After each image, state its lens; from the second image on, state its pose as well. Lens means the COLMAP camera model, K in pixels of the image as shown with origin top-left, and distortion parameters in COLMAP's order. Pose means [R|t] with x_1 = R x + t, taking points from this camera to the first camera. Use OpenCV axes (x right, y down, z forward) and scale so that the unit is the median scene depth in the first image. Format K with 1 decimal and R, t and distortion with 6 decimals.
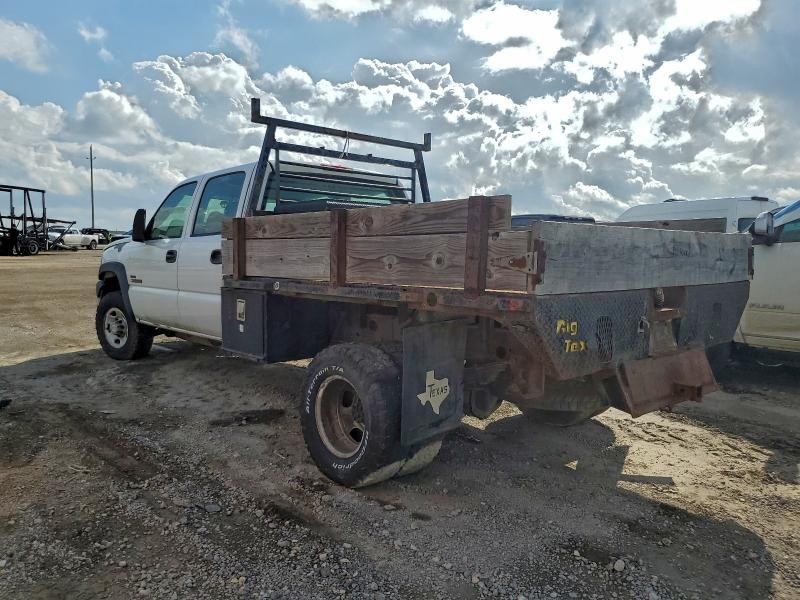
lens RADIAL K [[608.8, 0, 400.0], [0, 608.8, 300.0], [0, 0, 1]] dist [0.023322, -0.000926]
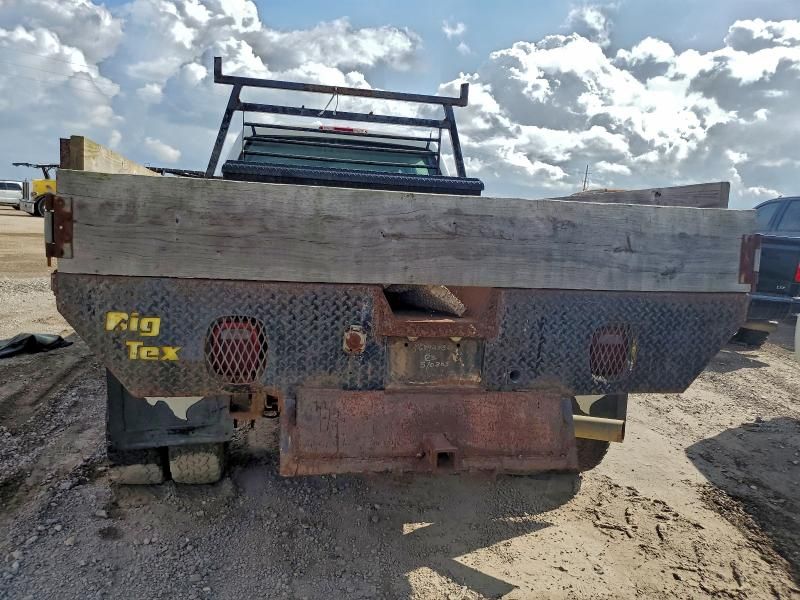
lens RADIAL K [[617.5, 0, 400.1], [0, 617.5, 296.8], [0, 0, 1]] dist [0.003742, 0.007902]
pose [[0.863593, 0.091537, -0.495811, 0.514950], [-0.081366, 0.995794, 0.042123, -0.023777], [0.497581, 0.003965, 0.867409, 0.310989]]
